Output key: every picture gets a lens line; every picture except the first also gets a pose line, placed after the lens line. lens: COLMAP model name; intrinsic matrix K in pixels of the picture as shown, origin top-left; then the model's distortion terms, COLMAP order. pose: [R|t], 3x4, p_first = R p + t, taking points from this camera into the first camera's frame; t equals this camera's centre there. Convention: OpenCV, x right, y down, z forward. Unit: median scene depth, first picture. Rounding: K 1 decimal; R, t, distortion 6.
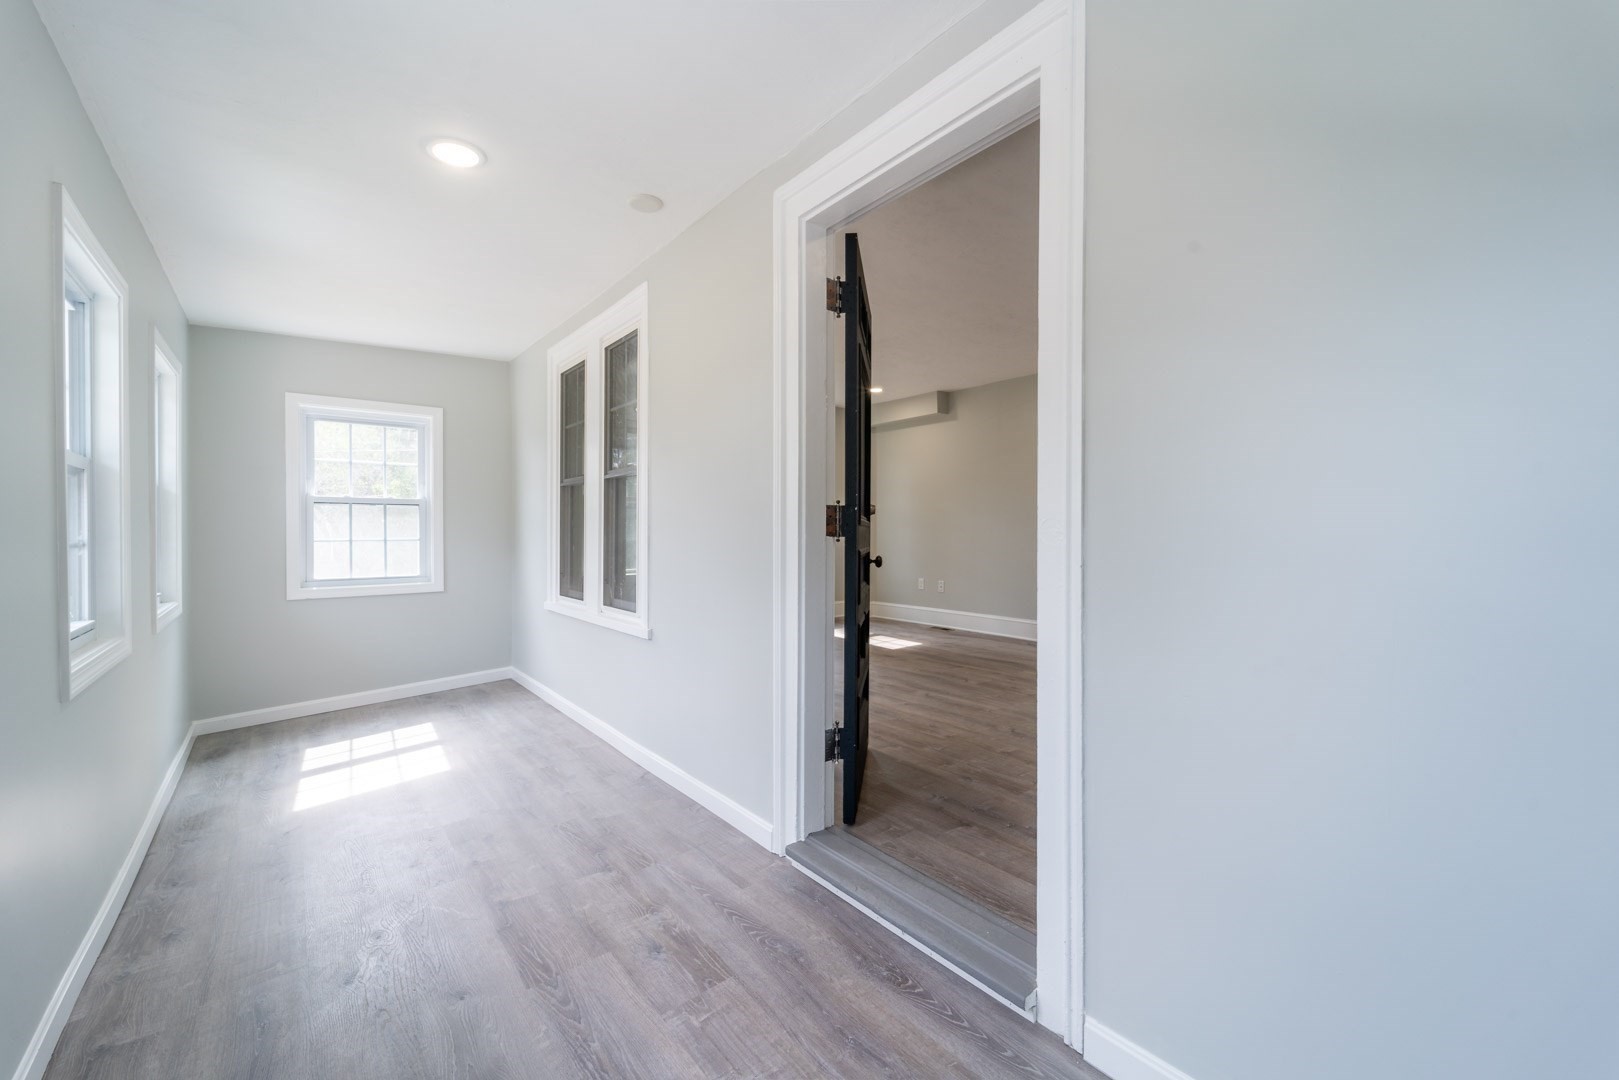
lens RADIAL K [[644.3, 0, 809.9], [0, 644.3, 537.6], [0, 0, 1]] dist [0.001510, -0.000462]
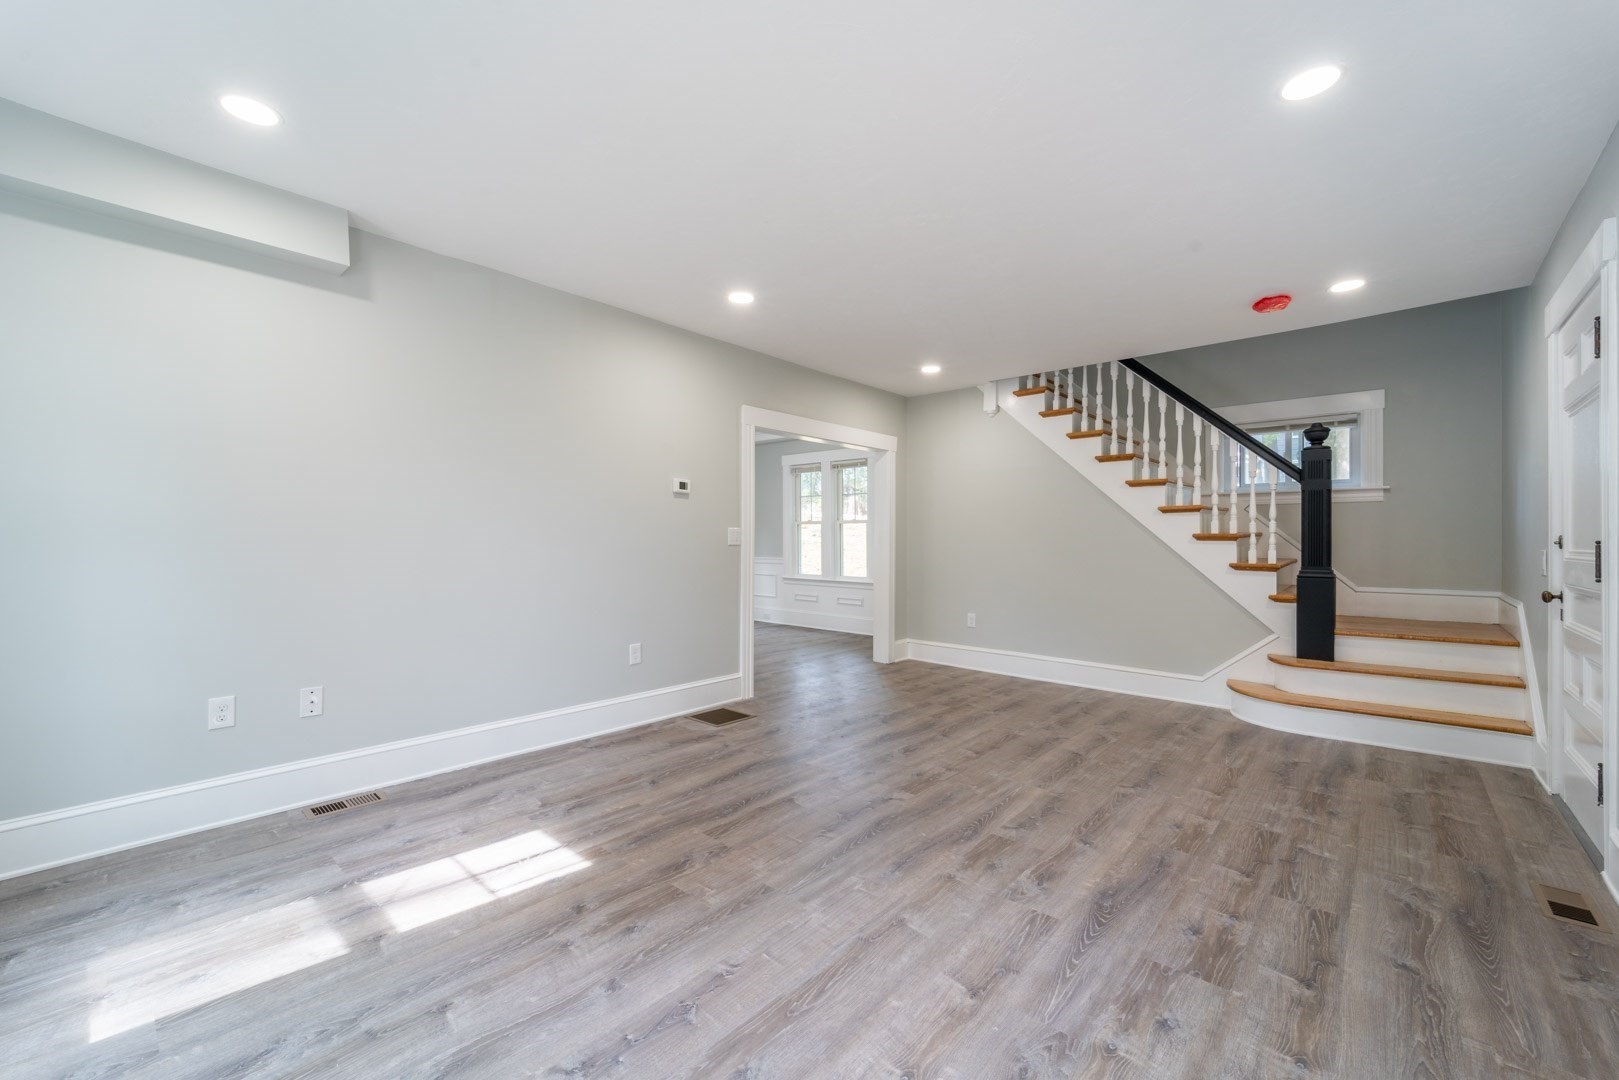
lens RADIAL K [[644.3, 0, 809.9], [0, 644.3, 537.6], [0, 0, 1]] dist [0.001510, -0.000462]
pose [[-0.166094, 0.000436, 0.986110, -0.067698], [0.007282, 0.999973, 0.000784, -0.006309], [-0.986083, 0.007311, -0.166092, 0.220513]]
